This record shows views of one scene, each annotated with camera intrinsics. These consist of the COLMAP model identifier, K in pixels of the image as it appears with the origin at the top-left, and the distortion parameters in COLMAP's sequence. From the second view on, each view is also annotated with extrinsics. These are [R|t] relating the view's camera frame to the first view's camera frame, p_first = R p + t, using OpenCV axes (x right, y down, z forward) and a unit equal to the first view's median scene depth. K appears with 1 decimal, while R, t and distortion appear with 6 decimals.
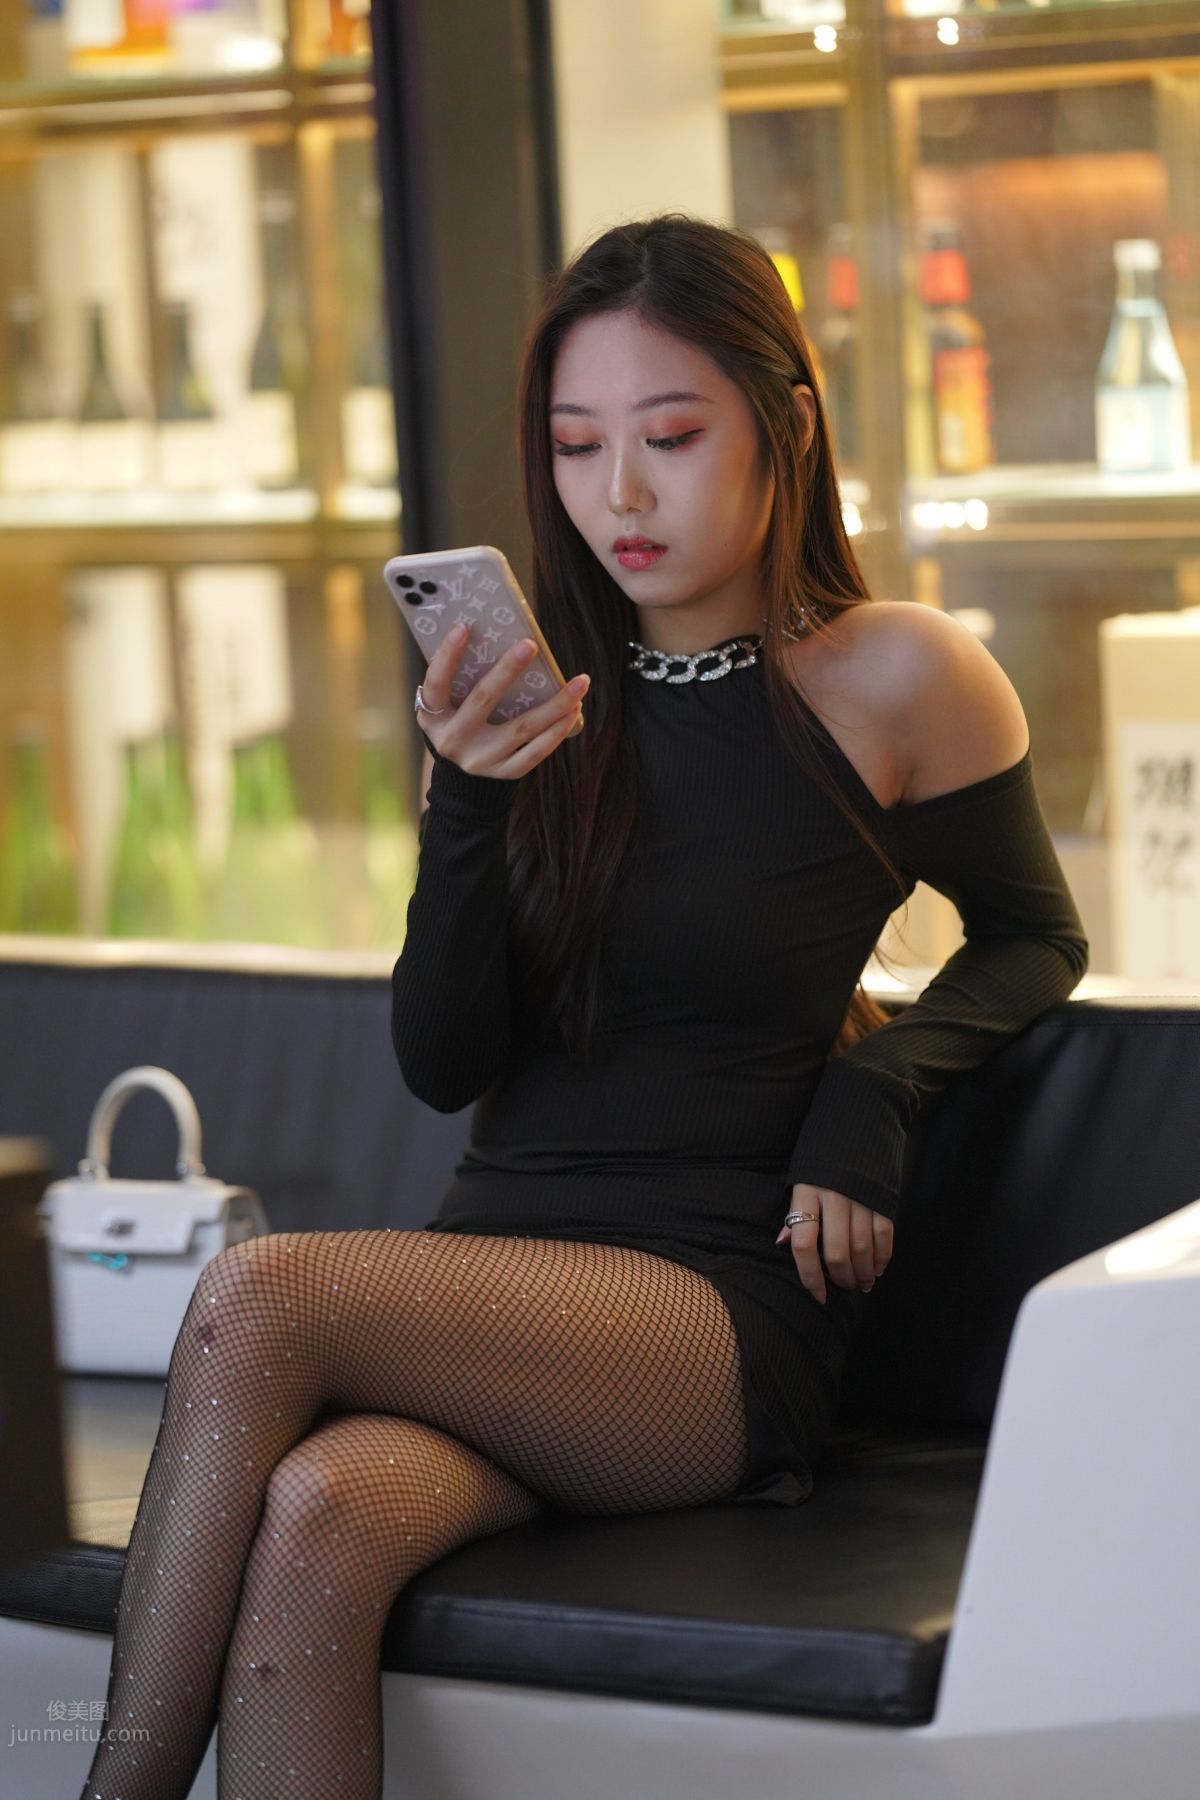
lens RADIAL K [[6829.4, 0, 613.3], [0, 6829.4, 940.2], [0, 0, 1]] dist [0.212916, 0.000000]
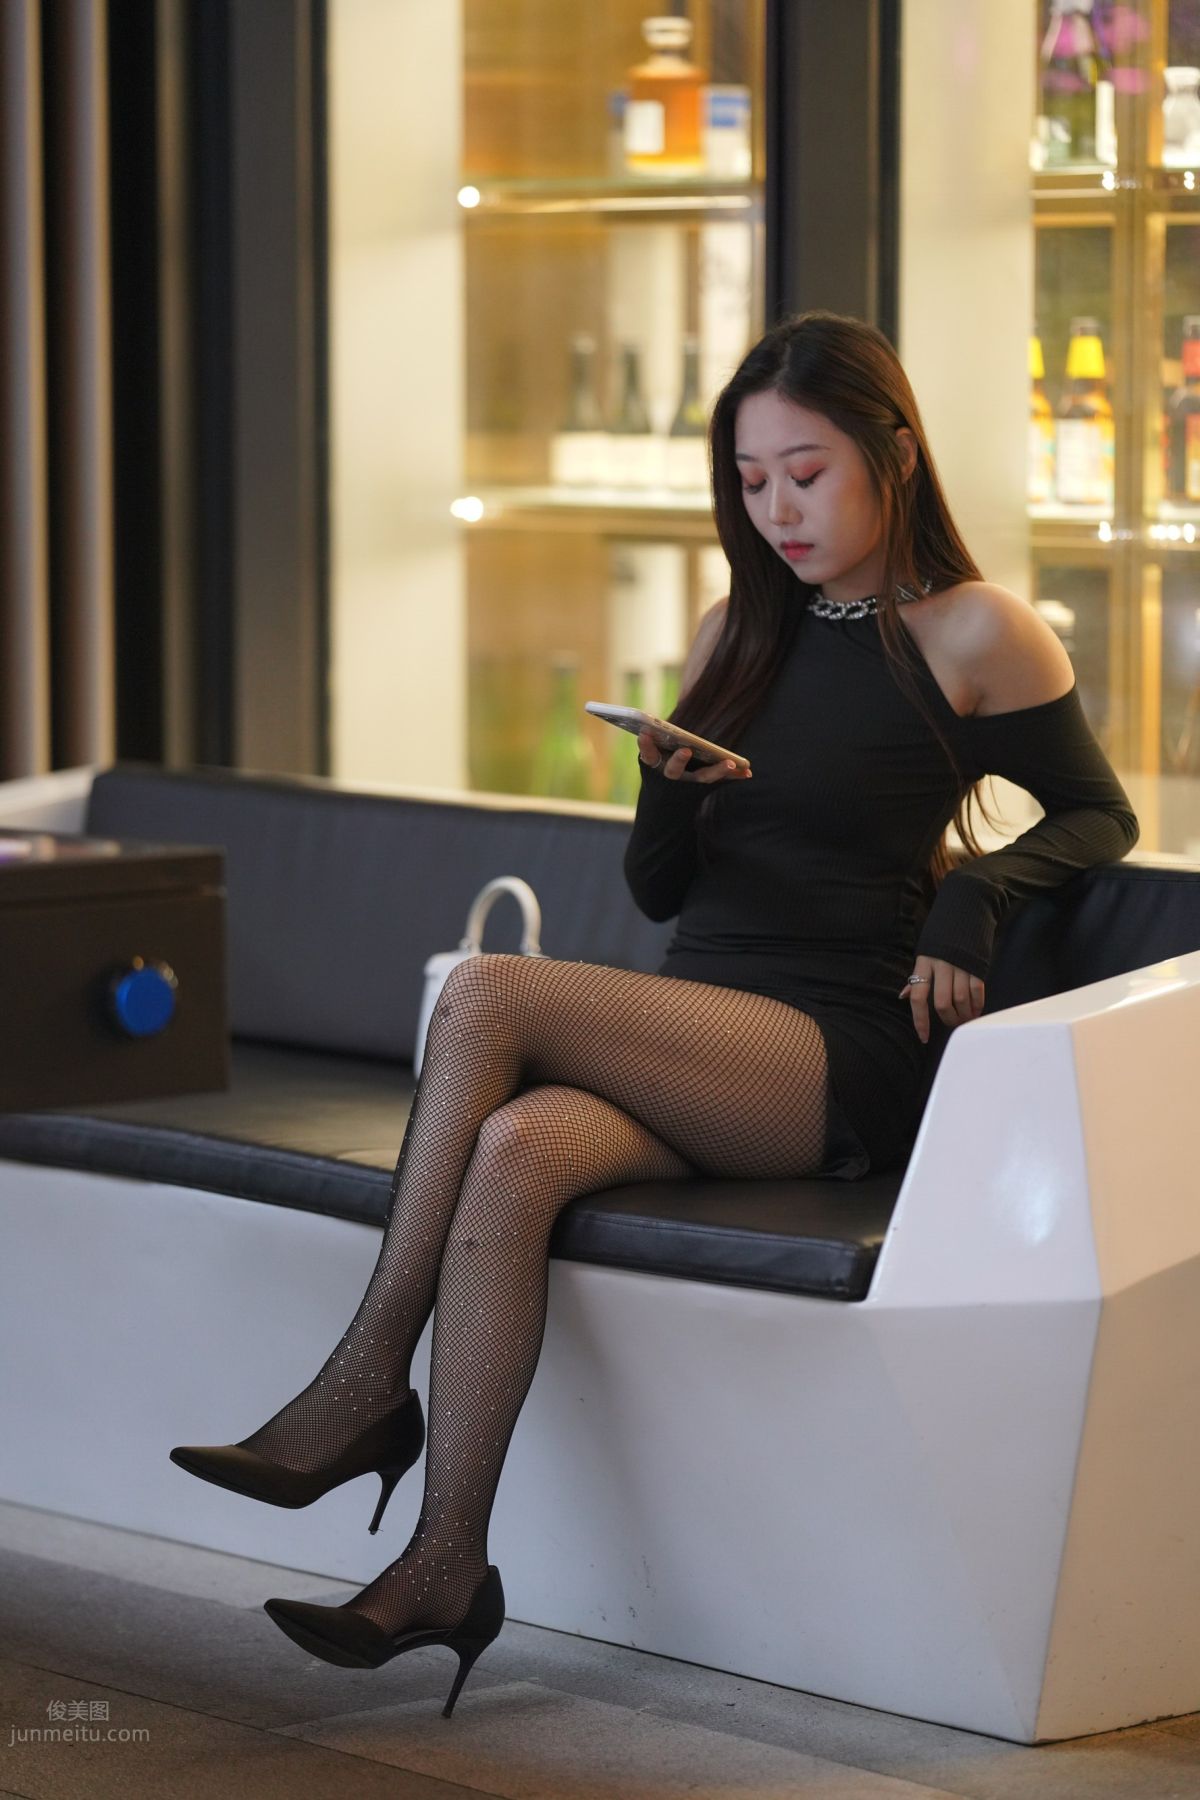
lens RADIAL K [[6829.4, 0, 600.3], [0, 6829.4, 903.3], [0, 0, 1]] dist [0.212916, 0.000000]
pose [[0.984619, 0.068738, -0.160627, 0.201626], [-0.070683, 0.997478, -0.006418, 0.035704], [0.159780, 0.017673, 0.986994, -0.456590]]
